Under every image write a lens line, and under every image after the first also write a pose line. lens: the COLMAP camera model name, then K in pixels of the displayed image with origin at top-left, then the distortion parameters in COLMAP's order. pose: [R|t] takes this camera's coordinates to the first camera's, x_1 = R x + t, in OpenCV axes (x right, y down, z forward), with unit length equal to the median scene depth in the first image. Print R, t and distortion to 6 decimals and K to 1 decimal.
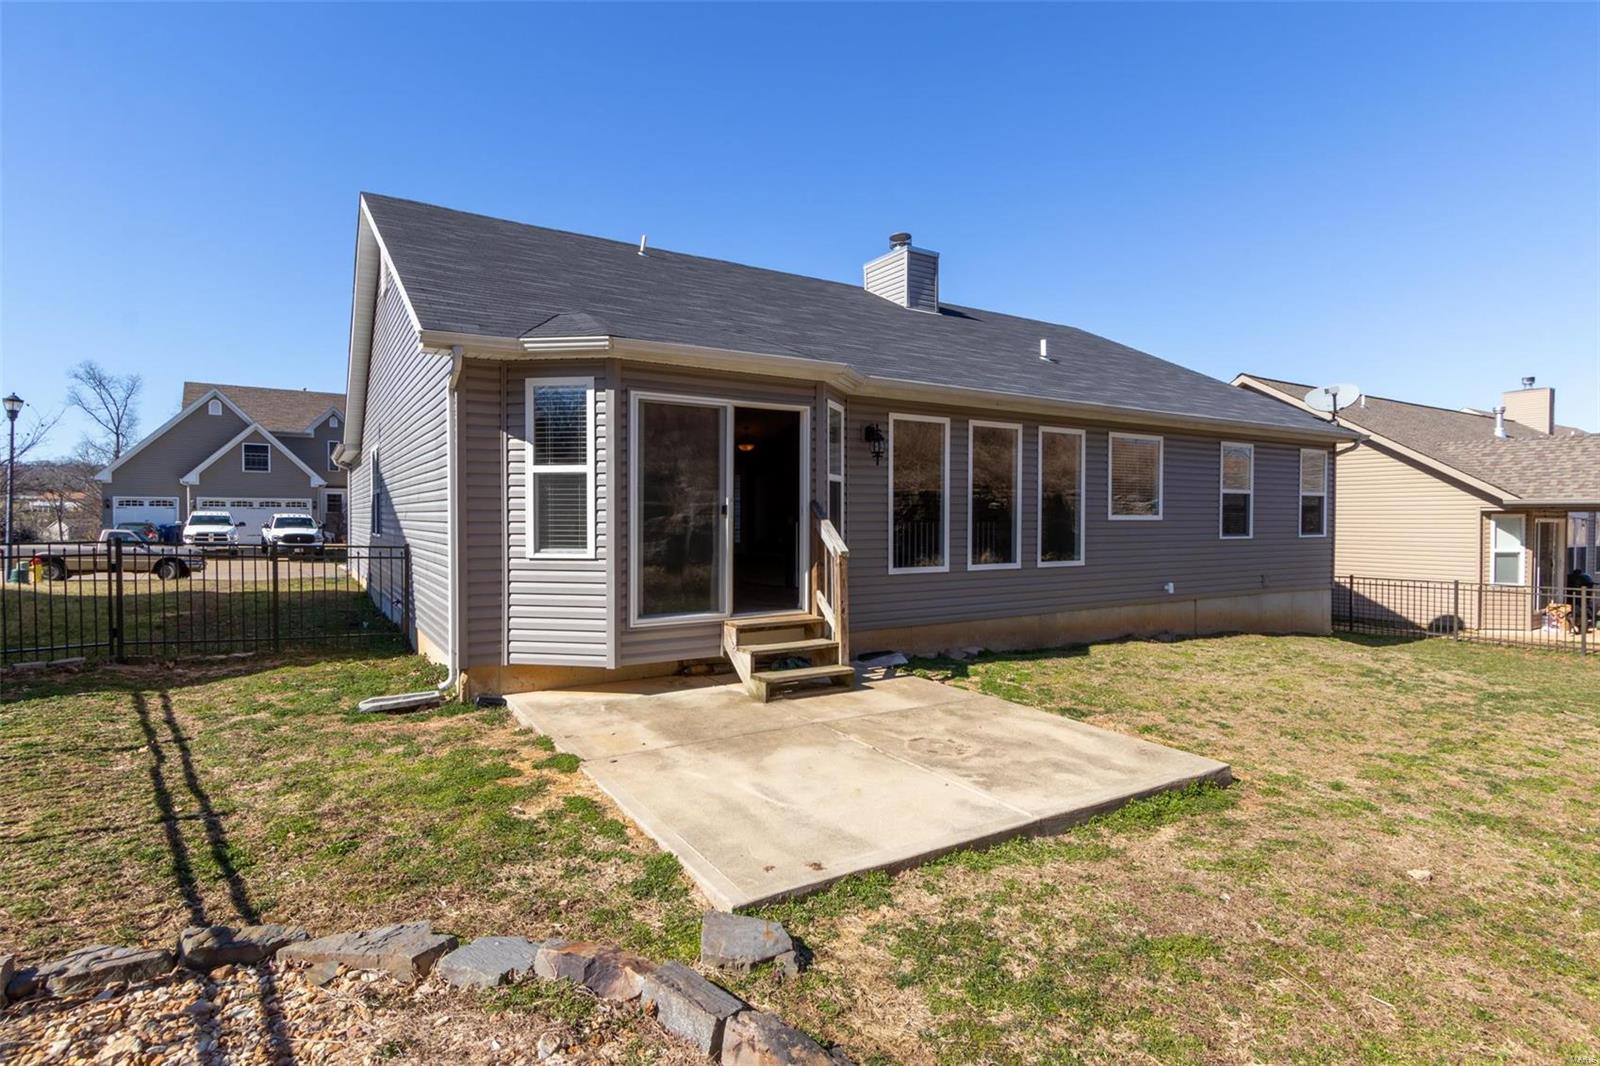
lens RADIAL K [[804.1, 0, 797.4], [0, 804.1, 527.5], [0, 0, 1]] dist [0.001504, 0.002352]
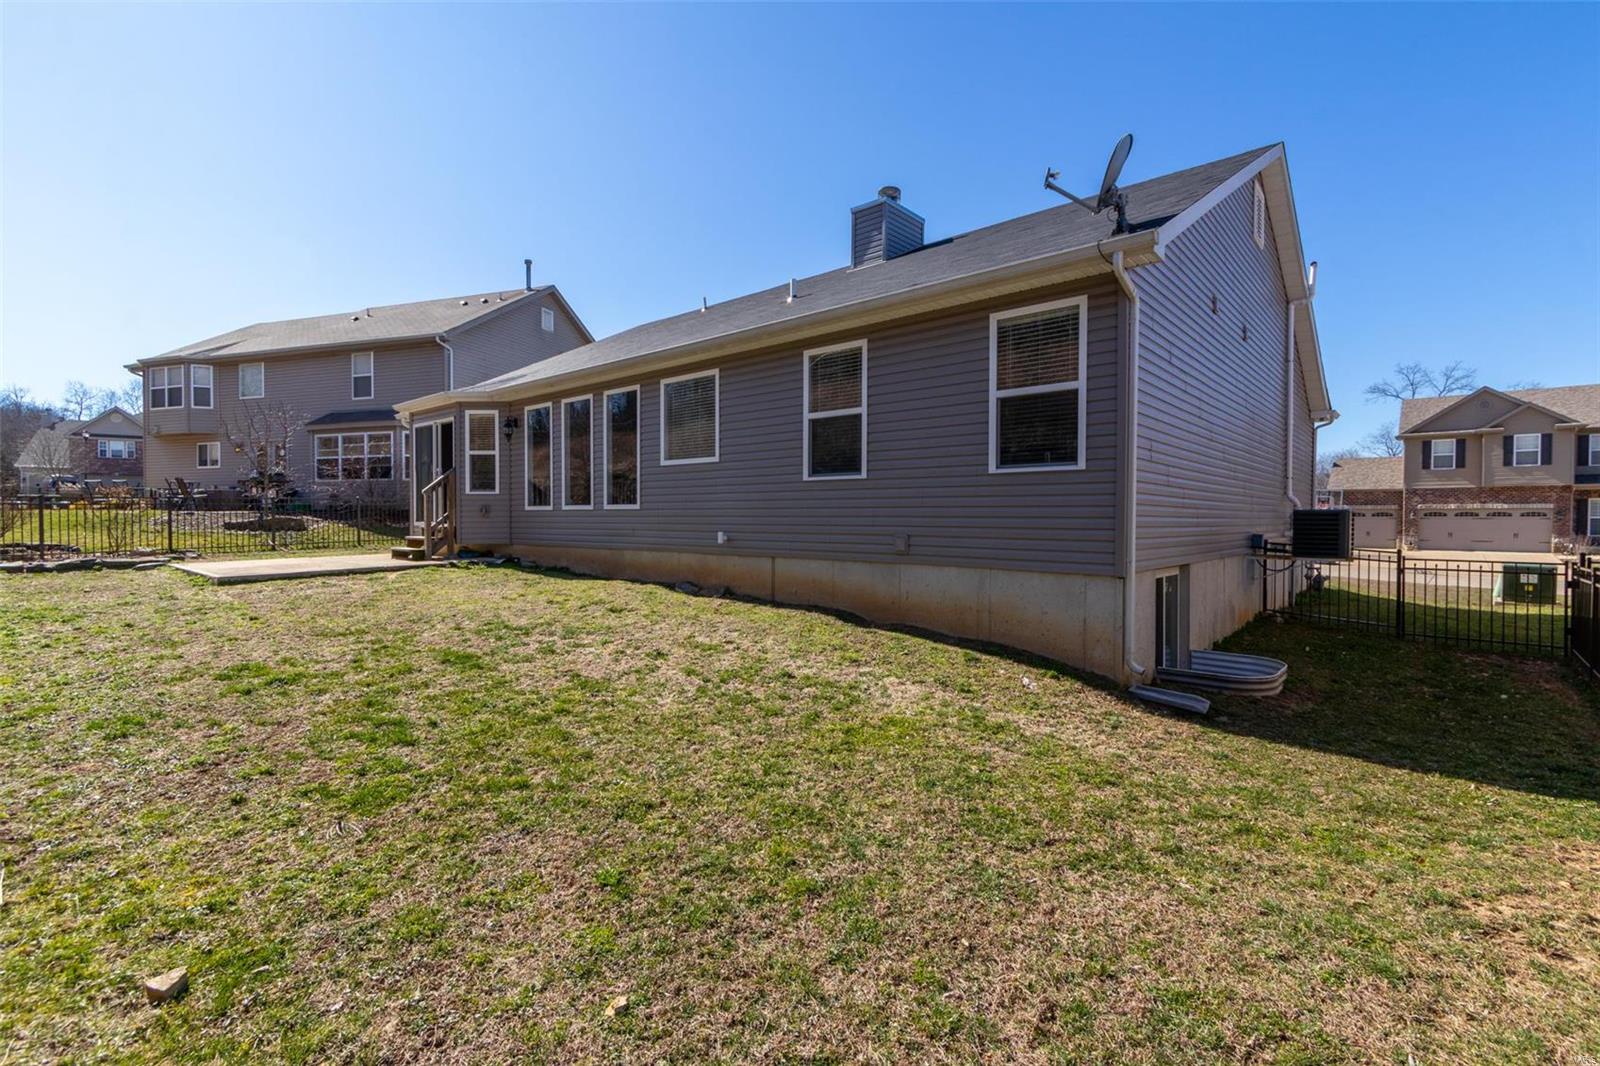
lens RADIAL K [[746.6, 0, 798.6], [0, 746.6, 532.4], [0, 0, 1]] dist [0.009773, -0.001324]
pose [[0.263679, 0.012649, -0.964528, 1.281854], [-0.020292, 0.999765, 0.007564, 0.061582], [0.964397, 0.017577, 0.263873, 0.869807]]
